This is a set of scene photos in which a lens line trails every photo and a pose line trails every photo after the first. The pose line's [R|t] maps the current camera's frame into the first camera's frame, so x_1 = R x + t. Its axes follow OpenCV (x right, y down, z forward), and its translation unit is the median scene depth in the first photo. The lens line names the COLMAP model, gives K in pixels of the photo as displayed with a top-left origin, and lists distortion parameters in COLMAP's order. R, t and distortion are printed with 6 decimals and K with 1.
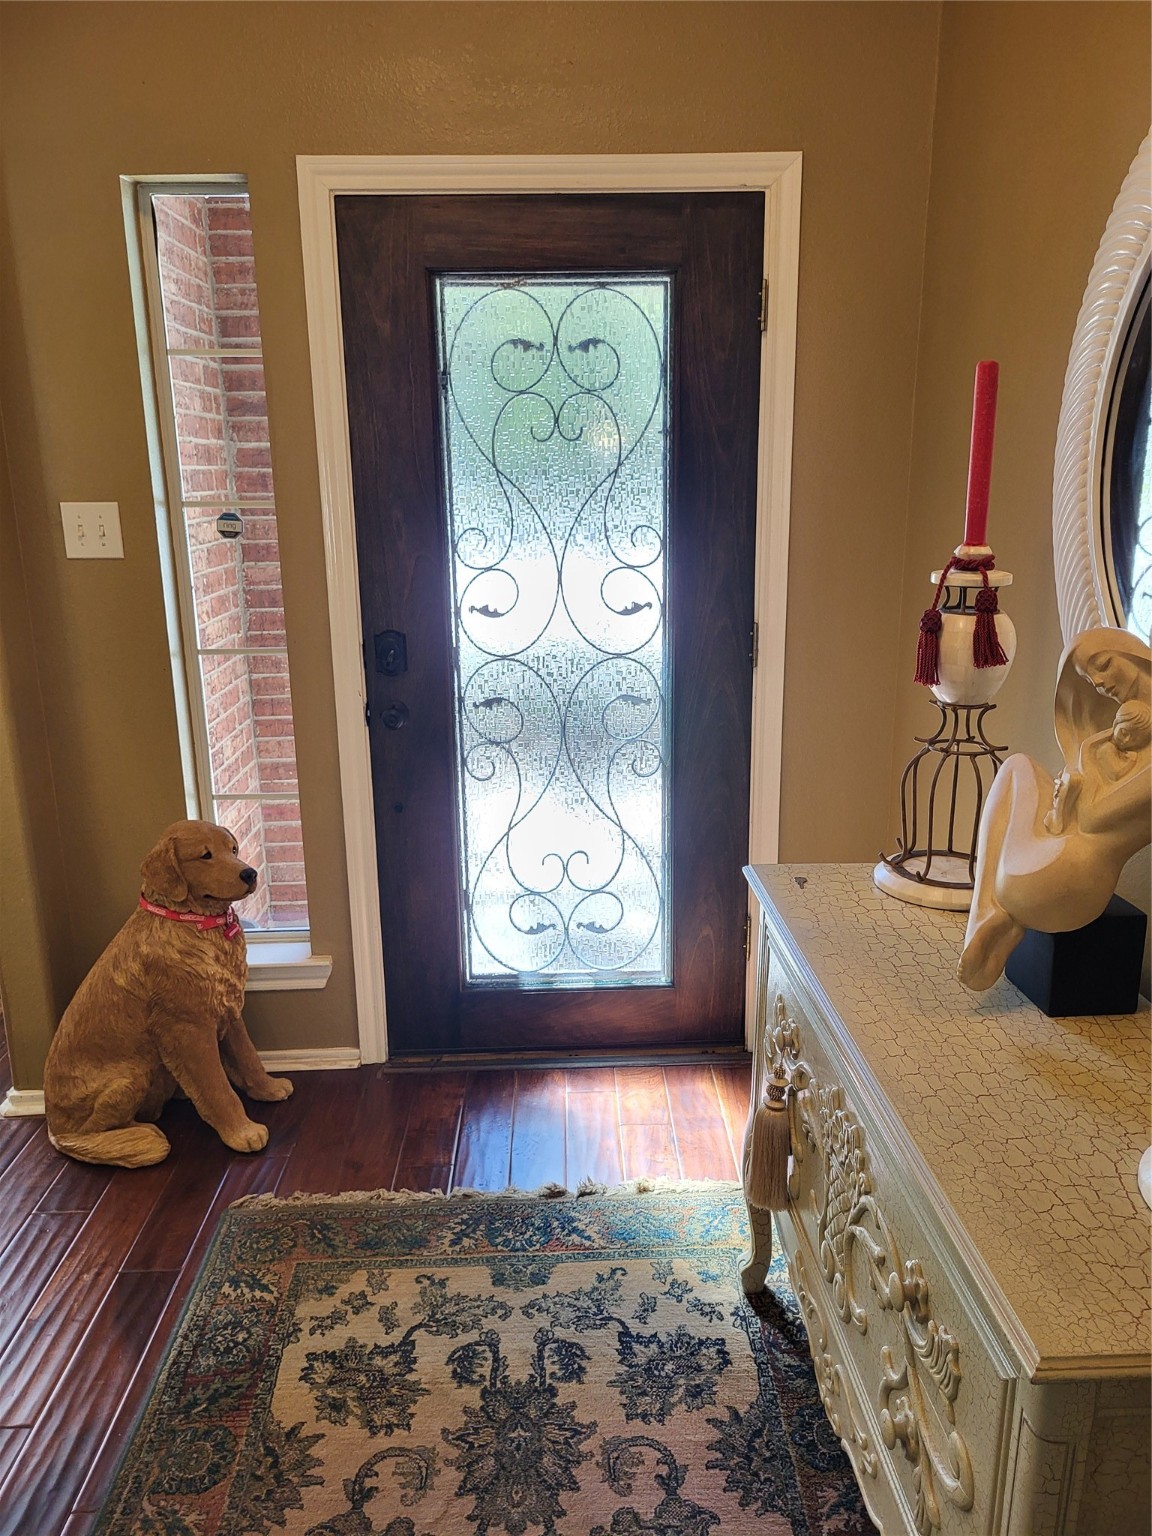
lens RADIAL K [[1166.1, 0, 572.1], [0, 1166.1, 780.9], [0, 0, 1]] dist [0.044453, -0.038161]
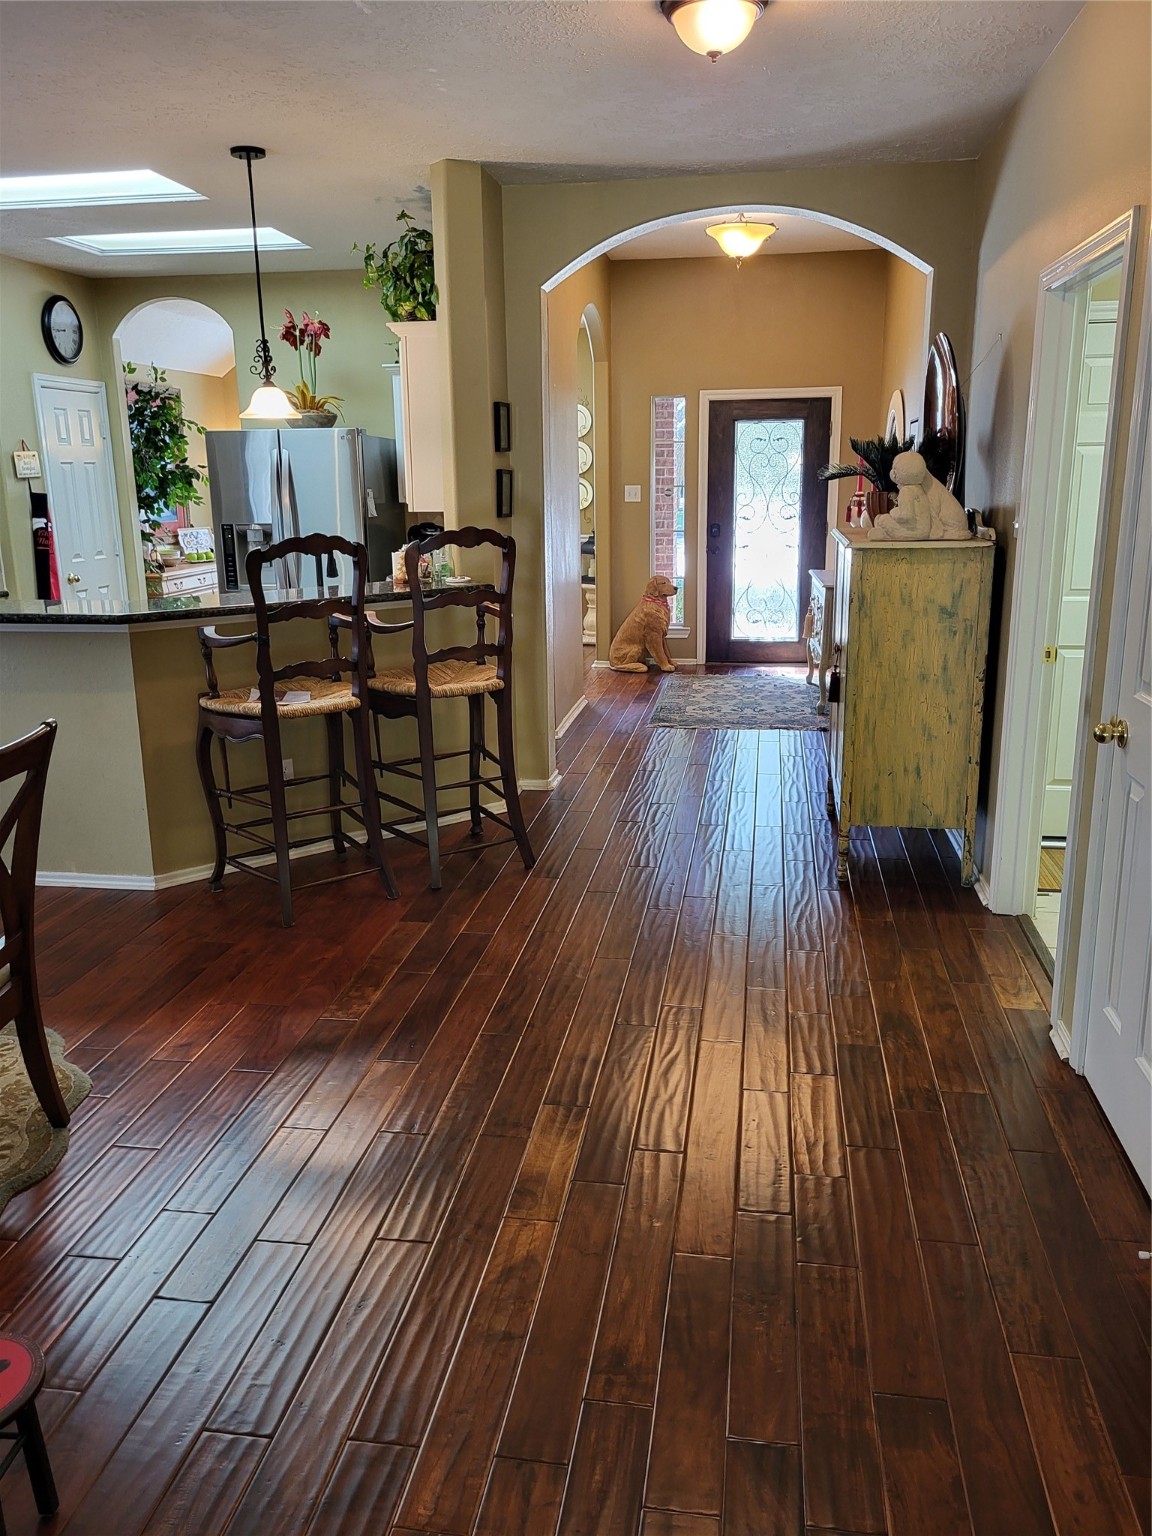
lens RADIAL K [[1166.1, 0, 576.8], [0, 1166.1, 765.1], [0, 0, 1]] dist [0.044453, -0.038161]
pose [[0.984907, 0.041474, -0.168039, 0.046694], [-0.045792, 0.998711, -0.021899, 0.683241], [0.166914, 0.029264, 0.985537, -2.457459]]
